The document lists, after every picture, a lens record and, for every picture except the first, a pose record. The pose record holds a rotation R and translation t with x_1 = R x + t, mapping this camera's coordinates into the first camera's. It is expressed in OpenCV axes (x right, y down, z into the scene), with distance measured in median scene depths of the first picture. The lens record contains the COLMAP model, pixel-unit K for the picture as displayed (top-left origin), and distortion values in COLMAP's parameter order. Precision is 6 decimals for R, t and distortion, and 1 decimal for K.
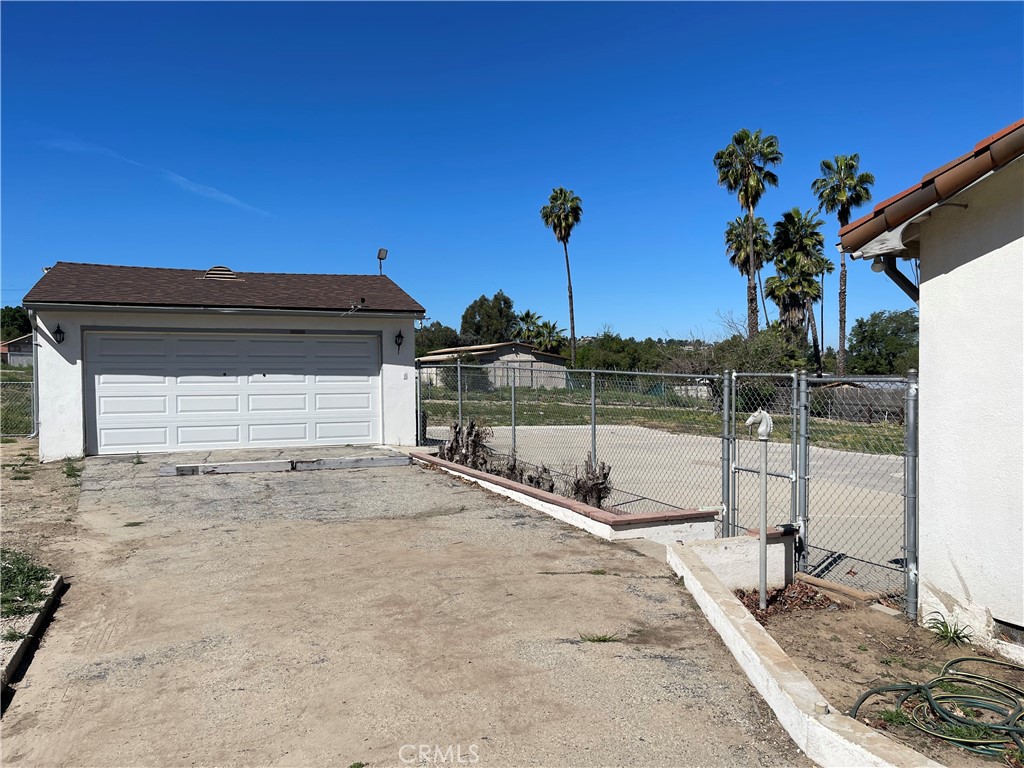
lens RADIAL K [[775.4, 0, 515.4], [0, 775.4, 383.9], [0, 0, 1]] dist [0.077094, -0.095241]
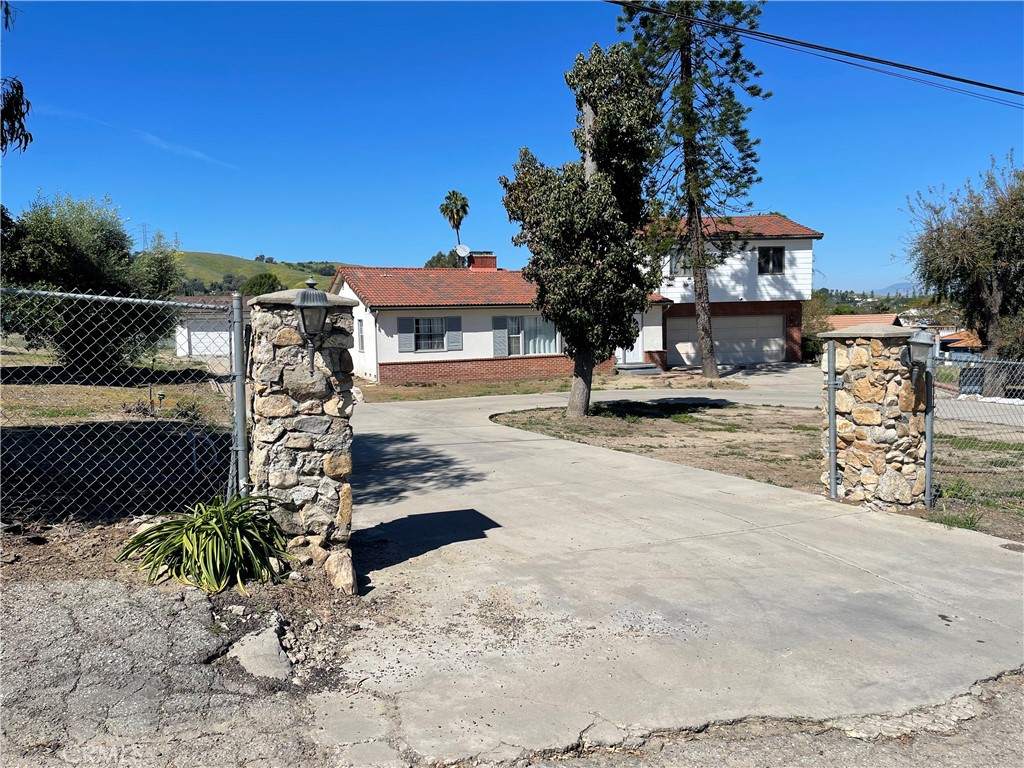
lens RADIAL K [[775.4, 0, 503.7], [0, 775.4, 383.3], [0, 0, 1]] dist [0.077094, -0.095241]
pose [[0.999876, -0.014562, -0.006005, 1.065662], [0.014954, 0.997338, 0.071371, -0.015654], [0.004950, -0.071451, 0.997432, -3.016315]]
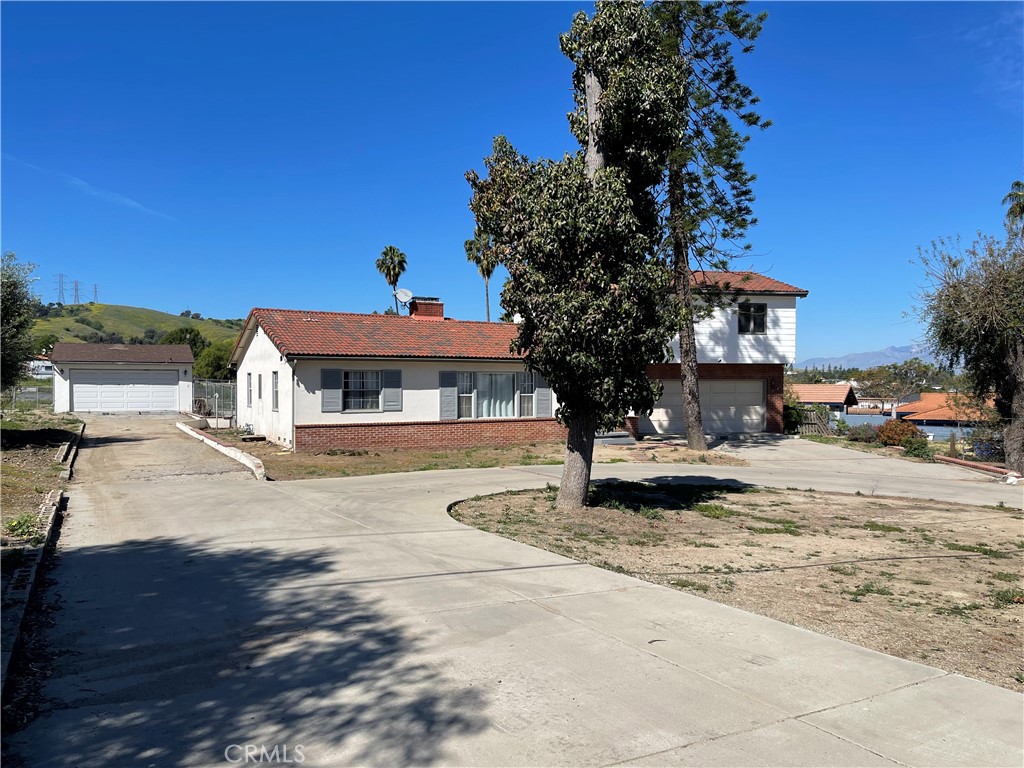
lens RADIAL K [[775.4, 0, 514.4], [0, 775.4, 390.5], [0, 0, 1]] dist [0.077094, -0.095241]
pose [[0.995576, 0.008410, 0.093582, 1.018915], [-0.008318, 0.999964, -0.001366, 0.001395], [-0.093590, 0.000582, 0.995611, -2.545884]]
